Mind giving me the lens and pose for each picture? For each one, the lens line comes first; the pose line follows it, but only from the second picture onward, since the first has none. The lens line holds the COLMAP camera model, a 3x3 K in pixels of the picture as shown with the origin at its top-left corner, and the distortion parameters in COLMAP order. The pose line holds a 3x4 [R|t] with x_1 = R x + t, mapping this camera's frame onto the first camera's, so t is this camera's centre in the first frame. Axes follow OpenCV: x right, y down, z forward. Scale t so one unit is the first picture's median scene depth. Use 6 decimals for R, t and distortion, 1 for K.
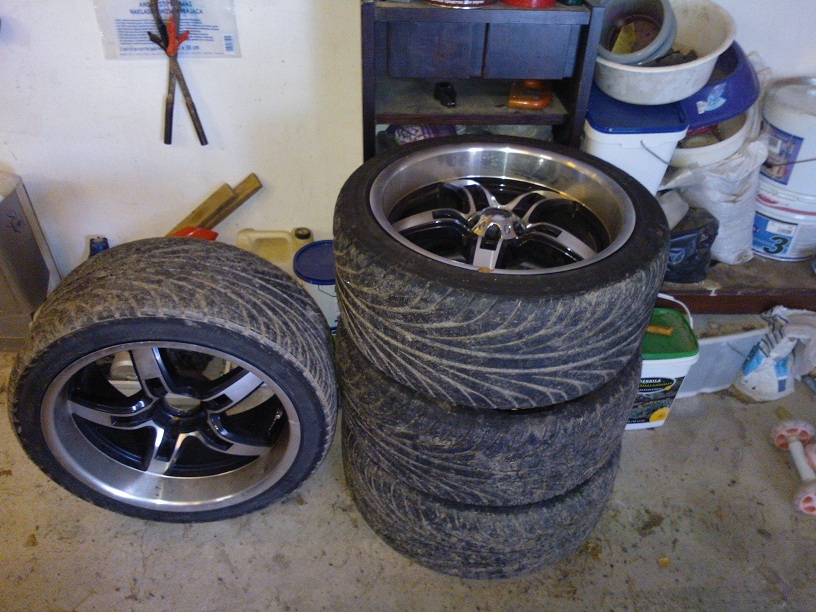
lens RADIAL K [[685.5, 0, 412.7], [0, 685.5, 302.1], [0, 0, 1]] dist [0.099483, -0.215205]
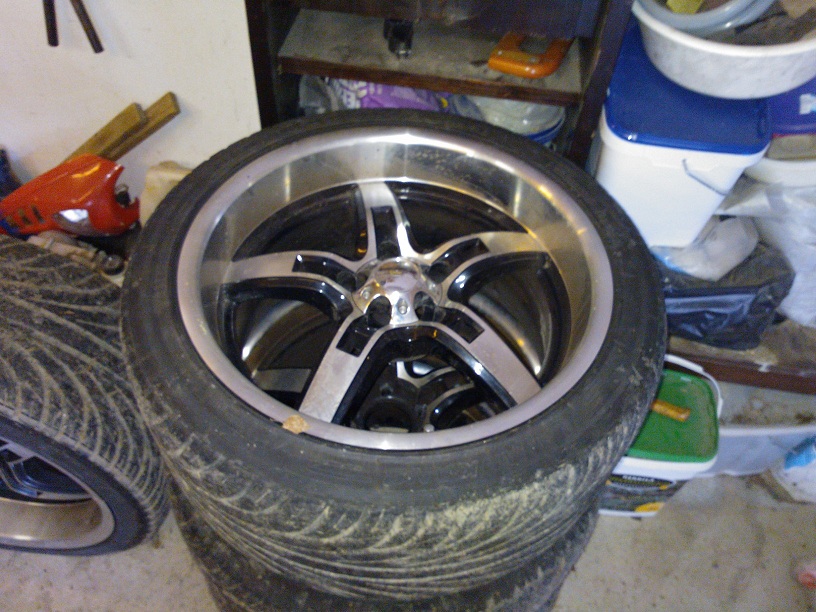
lens RADIAL K [[685.5, 0, 412.7], [0, 685.5, 302.1], [0, 0, 1]] dist [0.099483, -0.215205]
pose [[0.979421, 0.166779, -0.113668, 0.193417], [-0.138924, 0.965614, 0.219750, -0.222783], [0.146409, -0.199437, 0.968912, 0.356499]]
